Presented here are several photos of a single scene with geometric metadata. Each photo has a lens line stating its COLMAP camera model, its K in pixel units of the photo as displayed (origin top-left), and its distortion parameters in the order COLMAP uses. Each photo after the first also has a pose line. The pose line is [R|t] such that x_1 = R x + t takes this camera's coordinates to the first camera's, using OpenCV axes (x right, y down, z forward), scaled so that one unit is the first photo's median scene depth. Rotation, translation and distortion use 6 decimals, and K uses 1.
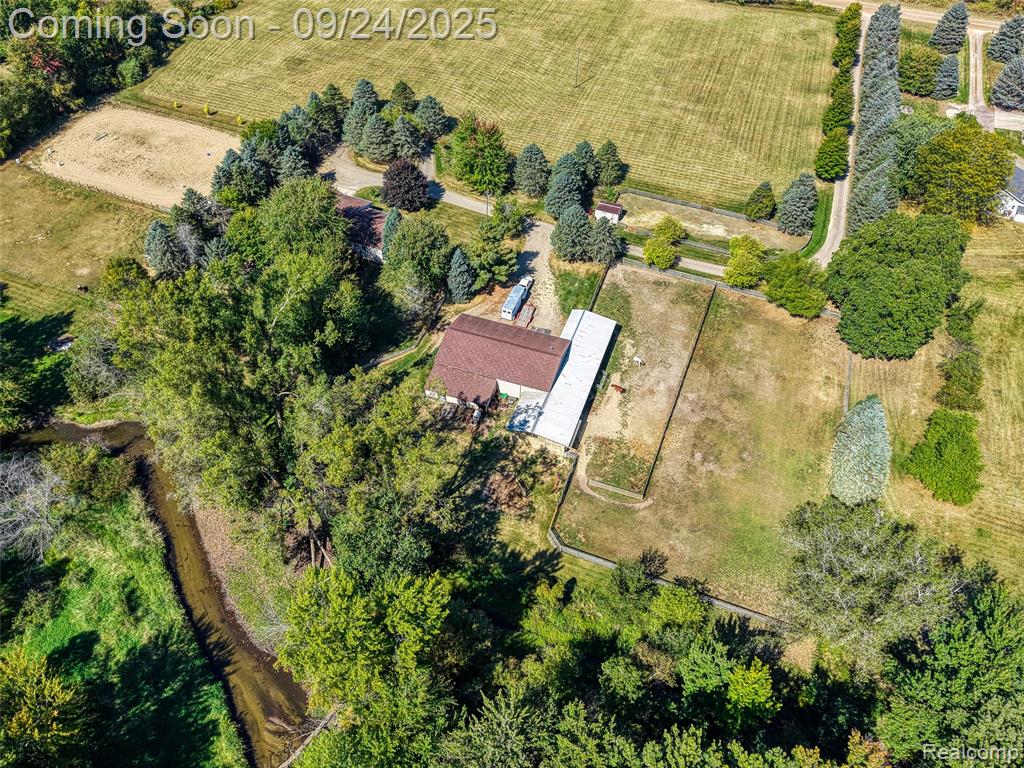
lens RADIAL K [[787.1, 0, 508.6], [0, 787.1, 395.1], [0, 0, 1]] dist [0.032290, -0.044763]
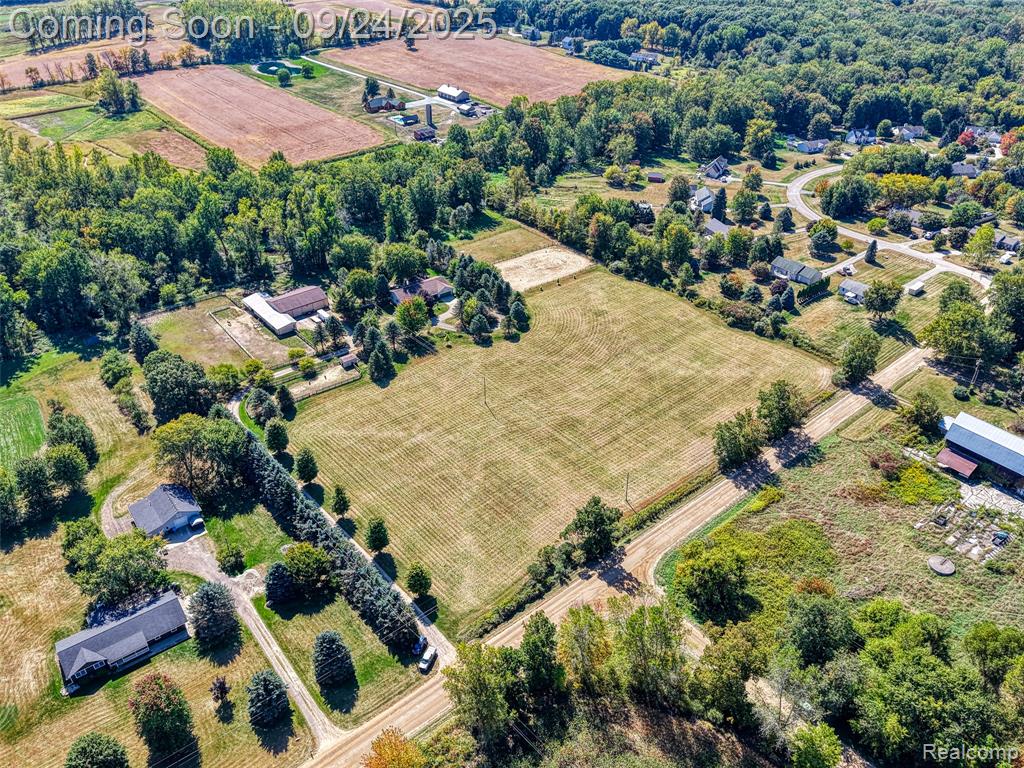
lens RADIAL K [[787.1, 0, 512.4], [0, 787.1, 380.0], [0, 0, 1]] dist [0.032290, -0.044763]
pose [[-0.504915, 0.464608, -0.727461, 1.311400], [-0.648708, 0.351719, 0.674887, -1.735043], [0.569419, 0.812671, 0.123807, 1.110464]]
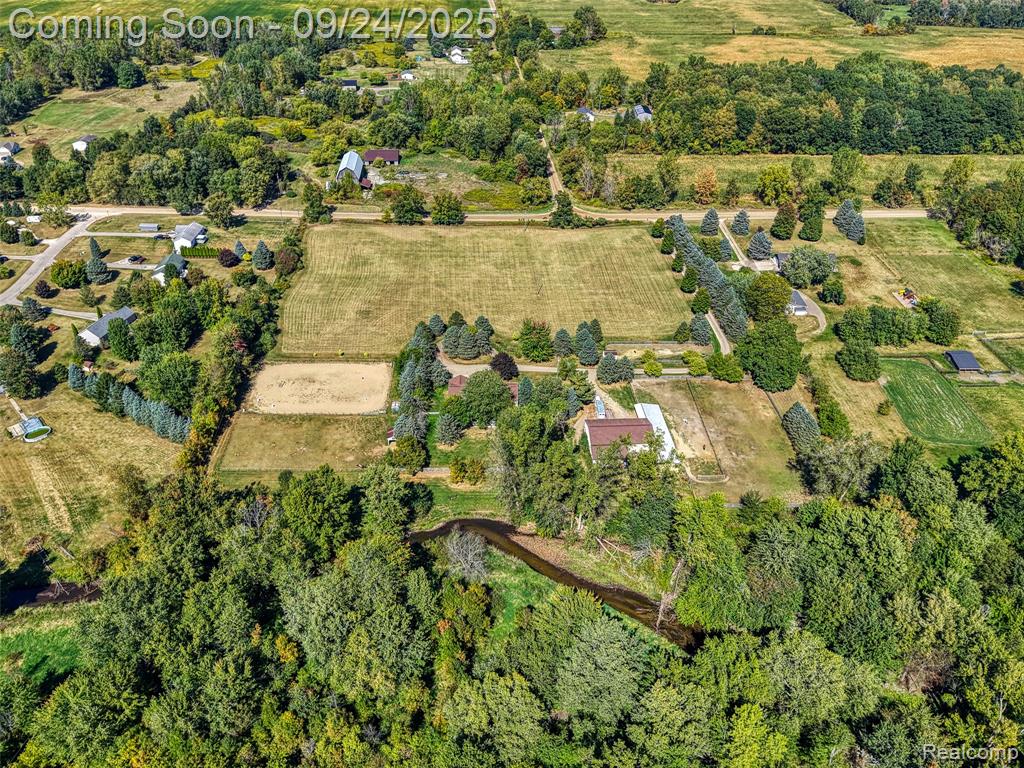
lens RADIAL K [[787.1, 0, 506.0], [0, 787.1, 389.6], [0, 0, 1]] dist [0.032290, -0.044763]
pose [[0.918861, -0.228633, 0.321592, -0.730799], [0.294069, 0.940221, -0.171780, 0.080800], [-0.263093, 0.252412, 0.931166, -0.611683]]
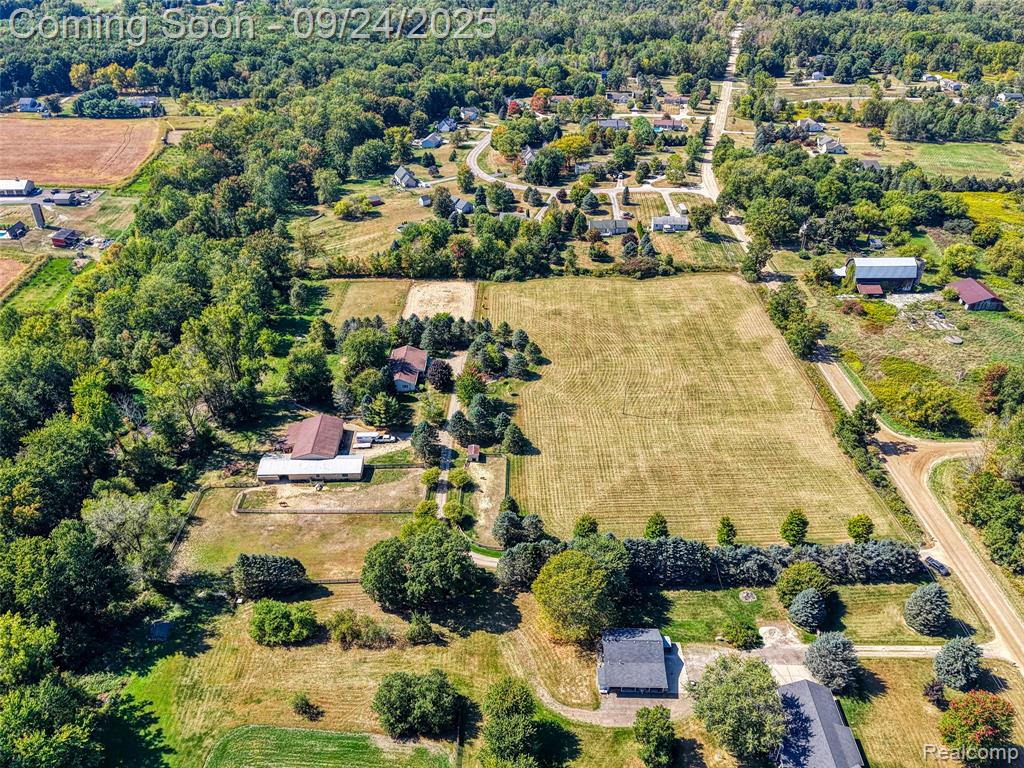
lens RADIAL K [[787.1, 0, 507.5], [0, 787.1, 378.6], [0, 0, 1]] dist [0.032290, -0.044763]
pose [[0.363329, 0.486249, -0.794704, 1.375111], [-0.690646, 0.713075, 0.120548, -0.606104], [0.625300, 0.505061, 0.594907, 0.084750]]
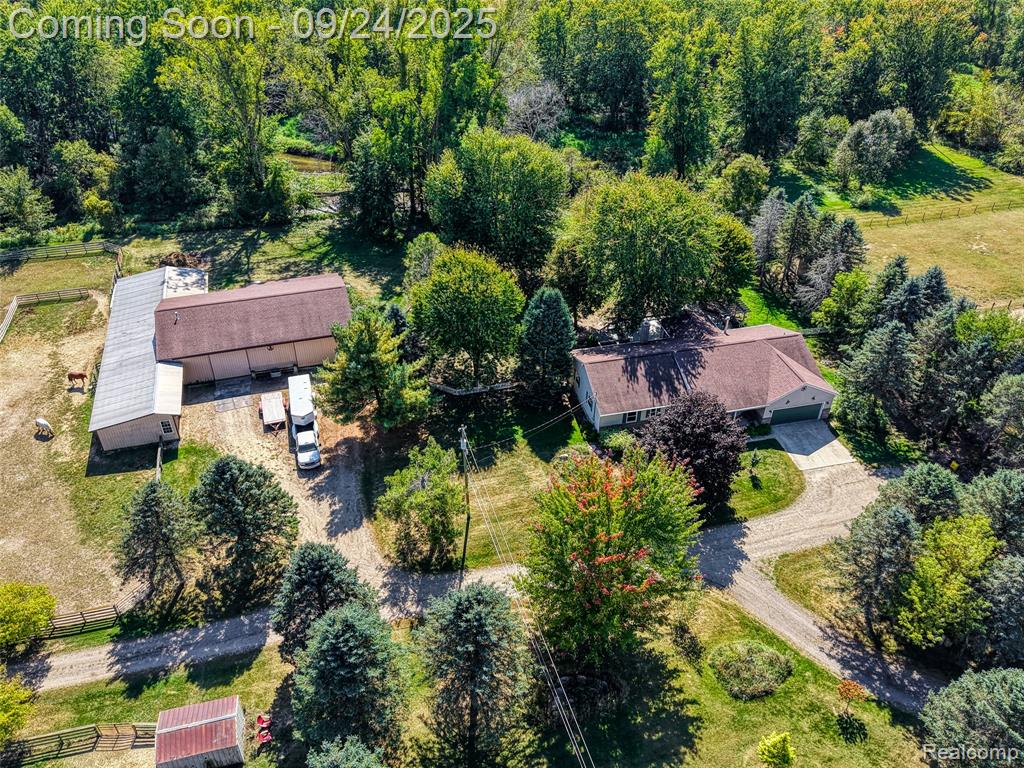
lens RADIAL K [[787.1, 0, 506.9], [0, 787.1, 388.6], [0, 0, 1]] dist [0.032290, -0.044763]
pose [[-0.807531, 0.337426, -0.483774, 0.145408], [-0.447179, 0.184586, 0.875191, -0.634297], [0.384610, 0.923077, 0.001831, 0.994428]]
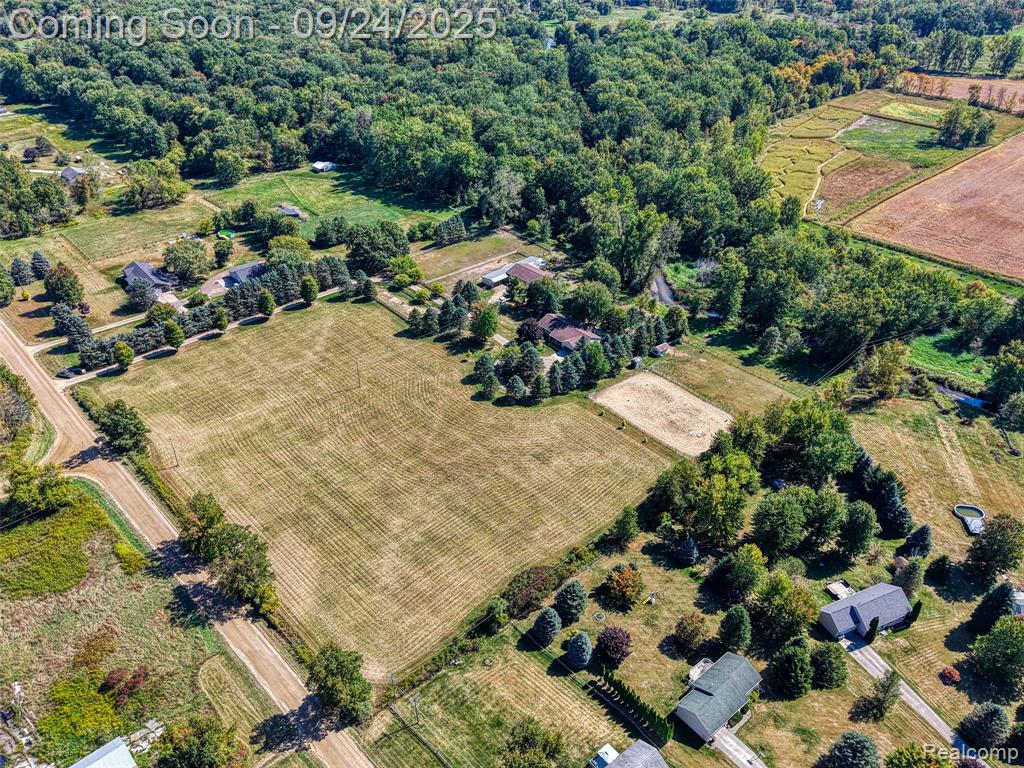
lens RADIAL K [[787.1, 0, 510.0], [0, 787.1, 389.6], [0, 0, 1]] dist [0.032290, -0.044763]
pose [[-0.891141, -0.275949, 0.360168, -0.826649], [0.318790, 0.184059, 0.929782, -2.054157], [-0.322864, 0.943385, -0.076052, 1.361686]]
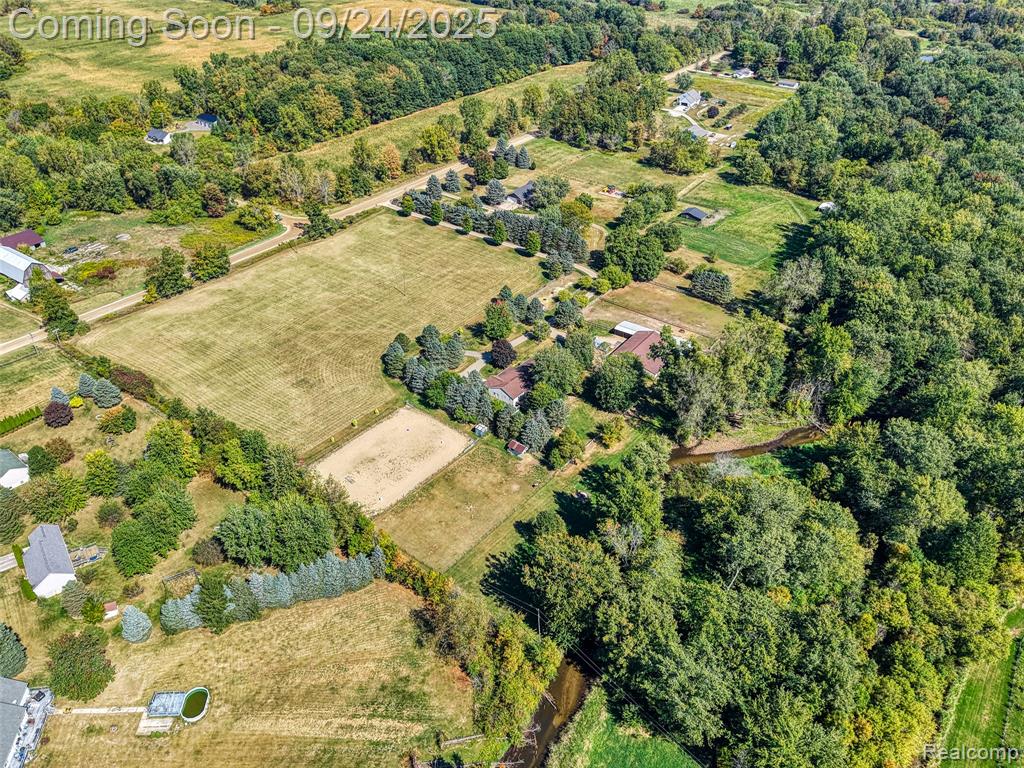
lens RADIAL K [[787.1, 0, 507.5], [0, 787.1, 386.5], [0, 0, 1]] dist [0.032290, -0.044763]
pose [[0.271399, -0.555421, 0.786034, -1.624117], [0.706295, 0.669729, 0.229370, -0.645274], [-0.653827, 0.492921, 0.574055, 0.046956]]
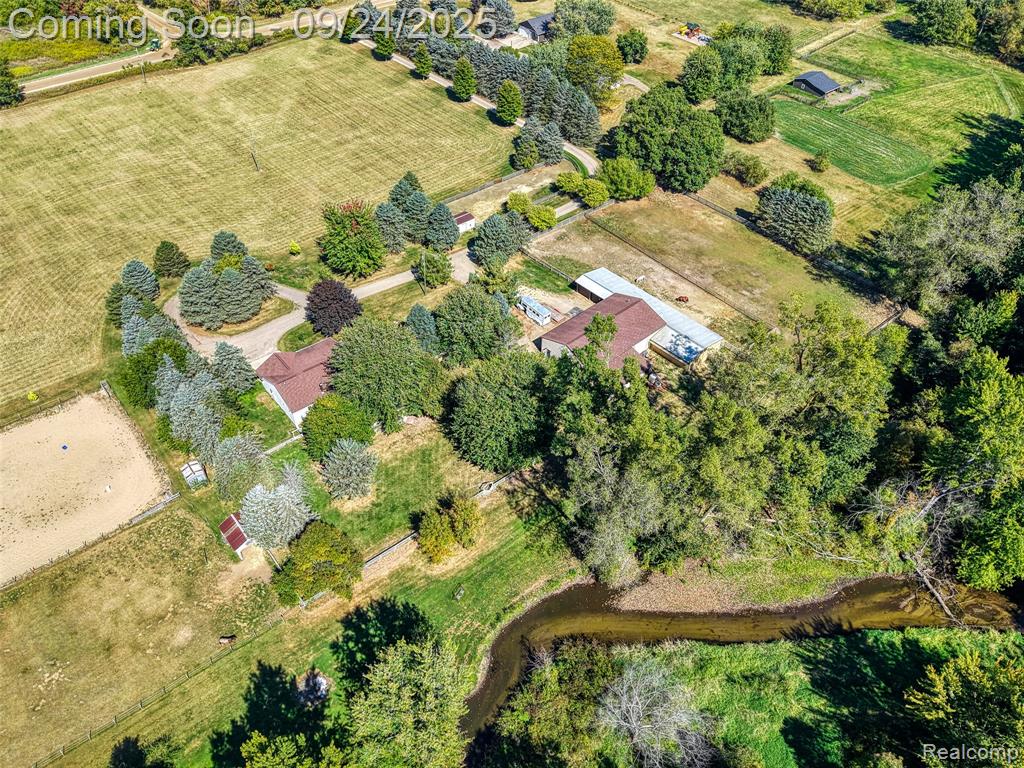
lens RADIAL K [[787.1, 0, 514.2], [0, 787.1, 384.0], [0, 0, 1]] dist [0.032290, -0.044763]
pose [[0.474429, -0.610889, 0.633824, -0.704991], [0.643699, 0.731889, 0.223585, -0.286560], [-0.600474, 0.301917, 0.740458, 0.249757]]
